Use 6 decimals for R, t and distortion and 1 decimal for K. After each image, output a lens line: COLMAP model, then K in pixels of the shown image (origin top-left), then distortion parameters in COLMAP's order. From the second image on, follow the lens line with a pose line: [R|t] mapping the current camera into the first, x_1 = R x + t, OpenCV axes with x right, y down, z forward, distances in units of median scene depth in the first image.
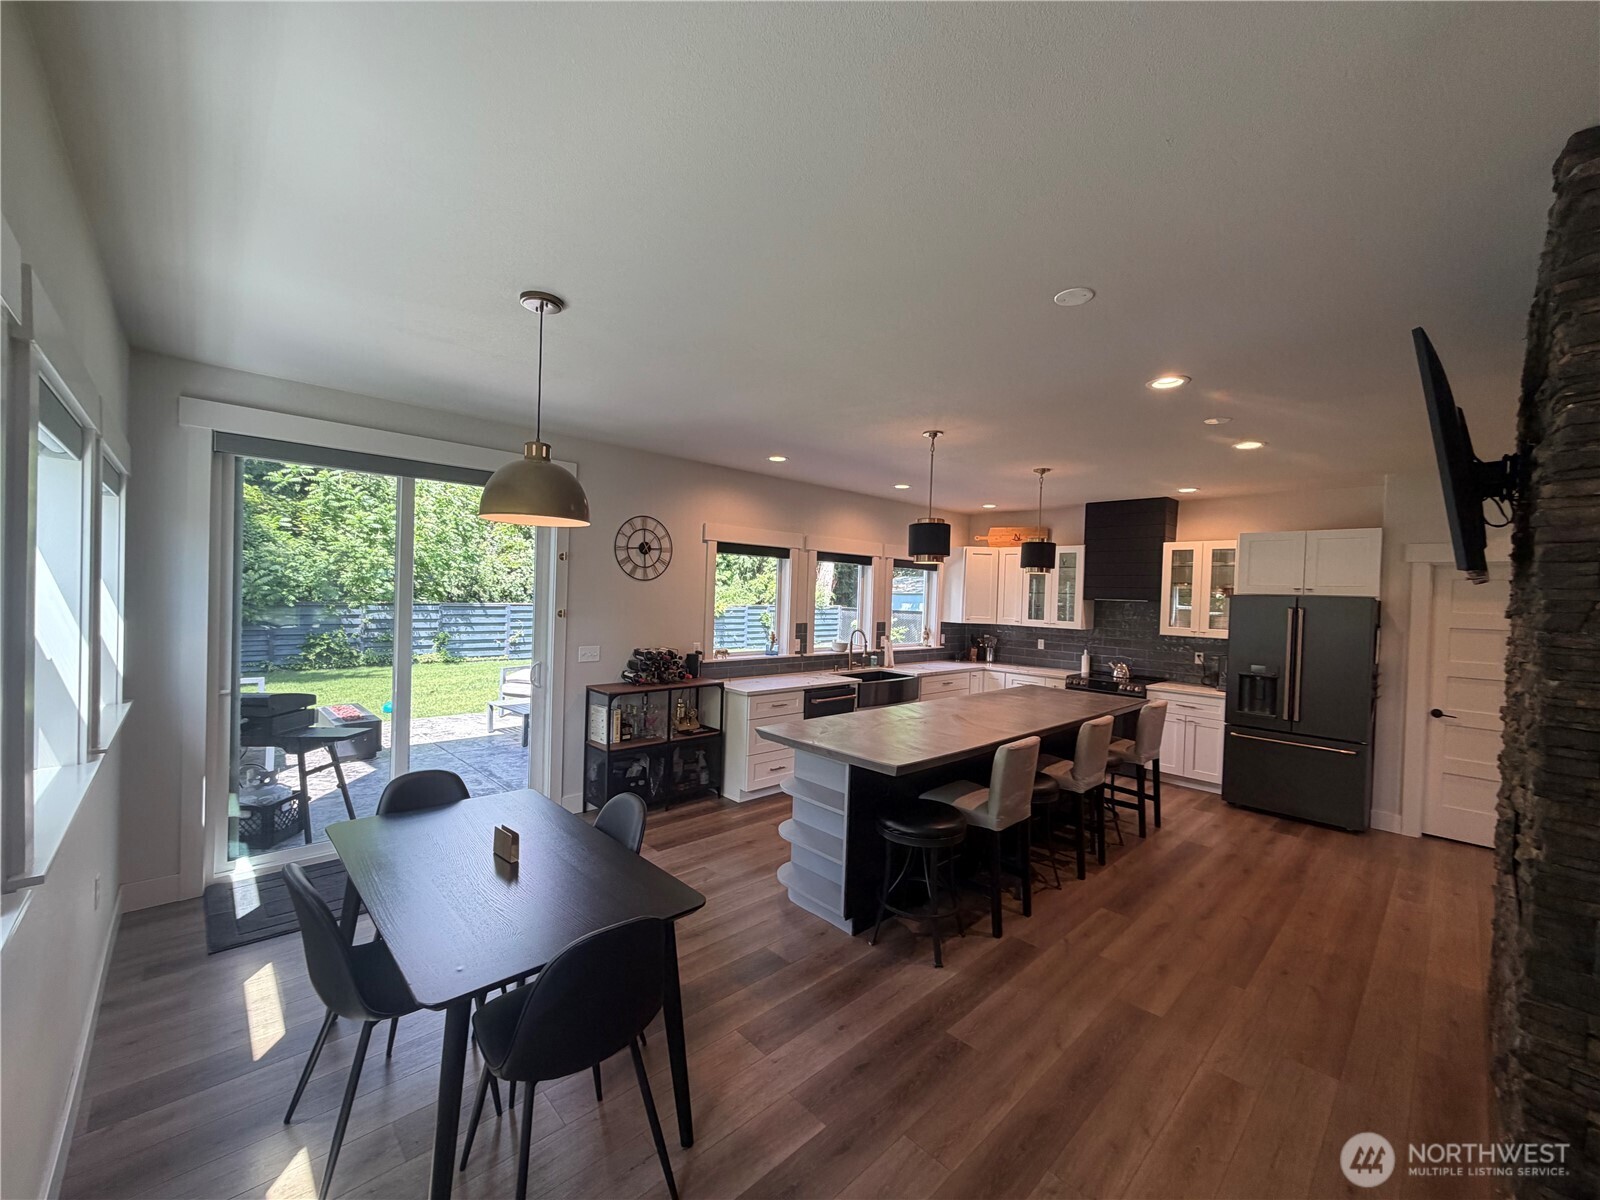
lens RADIAL K [[636.5, 0, 795.5], [0, 636.5, 602.2], [0, 0, 1]] dist [-0.000883, 0.000735]
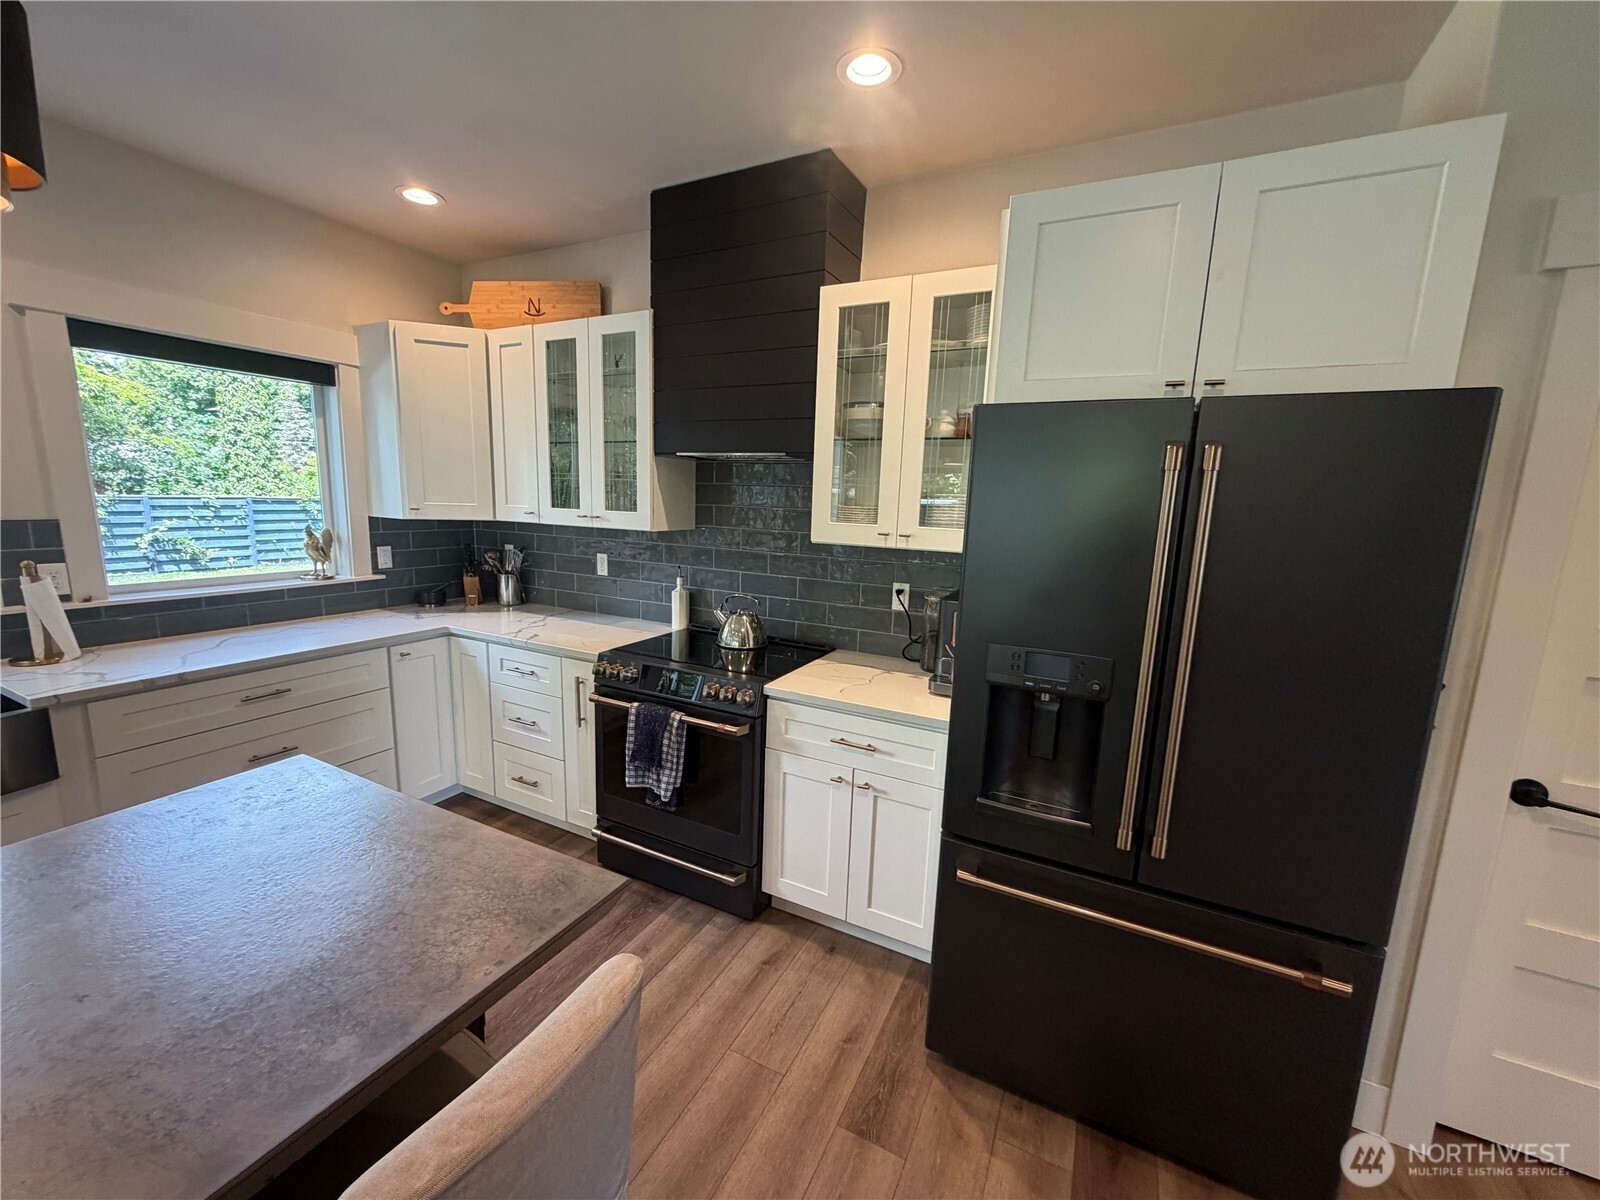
lens RADIAL K [[636.5, 0, 795.5], [0, 636.5, 602.2], [0, 0, 1]] dist [-0.000883, 0.000735]
pose [[0.942601, -0.056103, 0.329176, 0.498506], [0.002219, 0.986815, 0.161834, 0.027909], [-0.333915, -0.151814, 0.930297, 0.733519]]
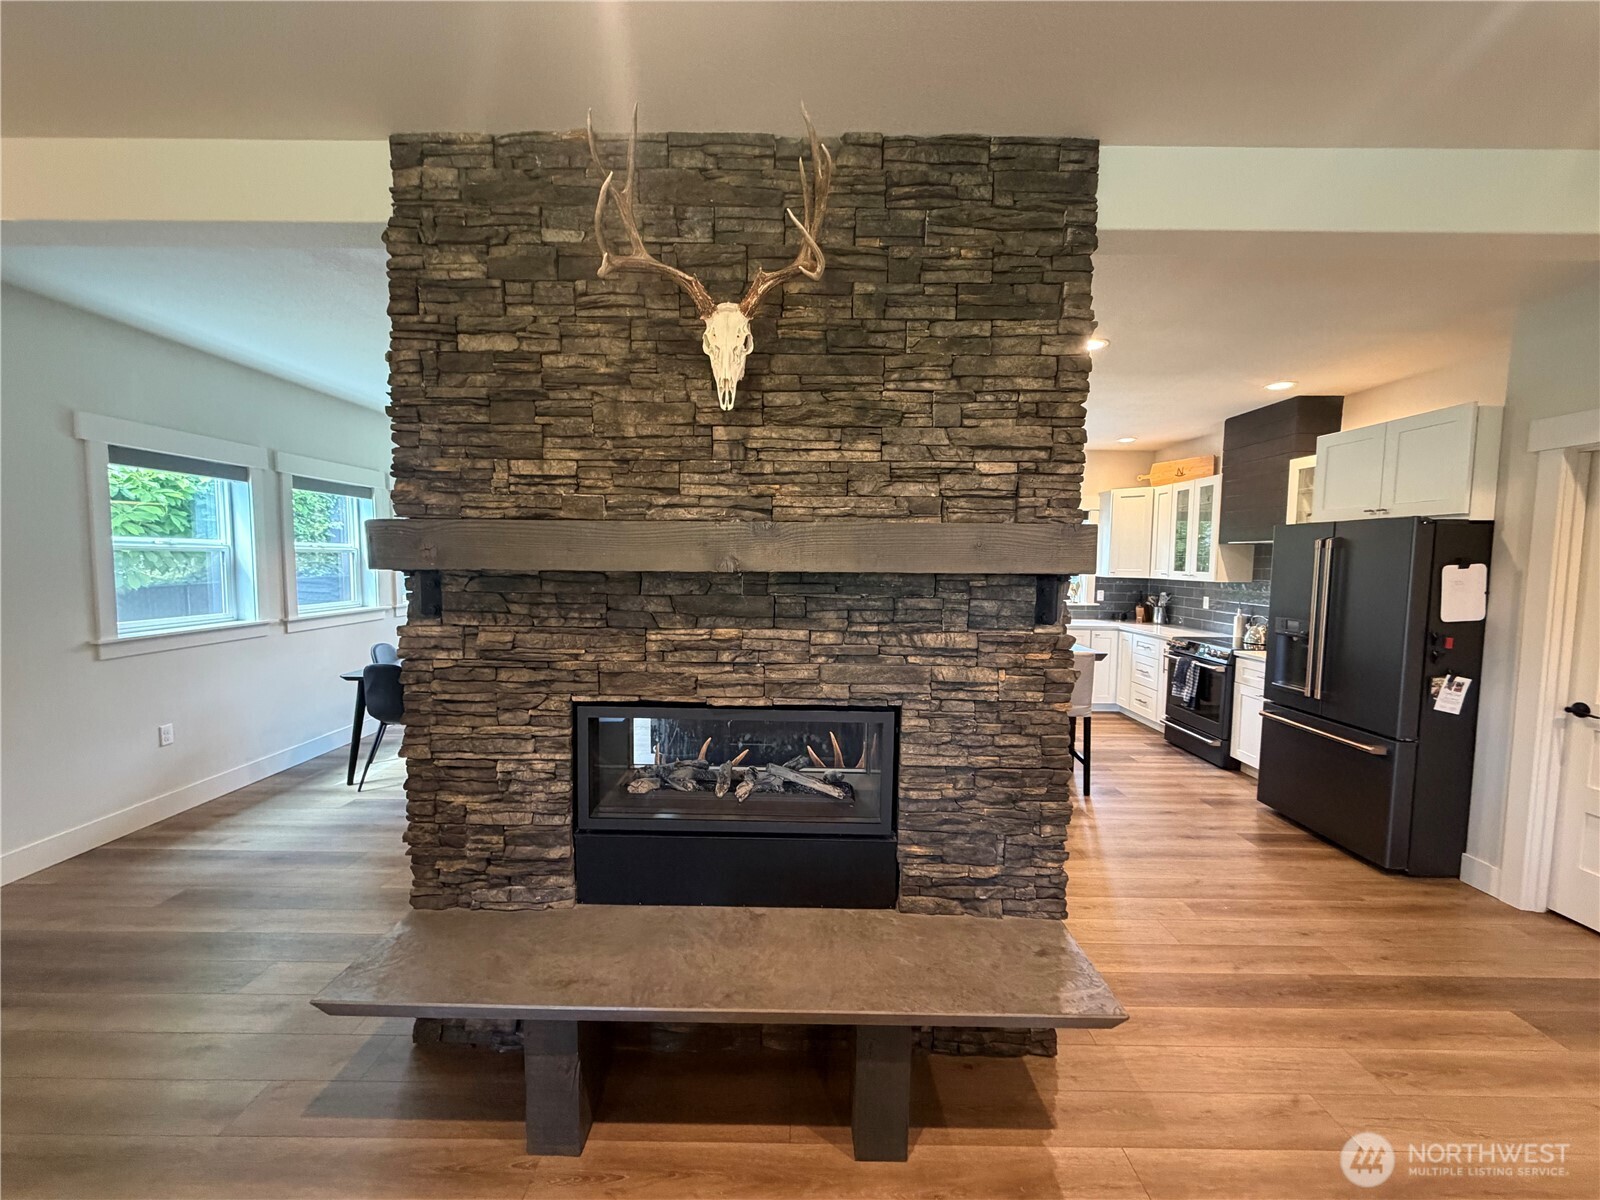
lens RADIAL K [[636.5, 0, 795.5], [0, 636.5, 602.2], [0, 0, 1]] dist [-0.000883, 0.000735]
pose [[0.723498, 0.023556, -0.689924, 0.771645], [0.002720, 0.999313, 0.036971, 0.046933], [0.690321, -0.028625, 0.722937, 0.083633]]
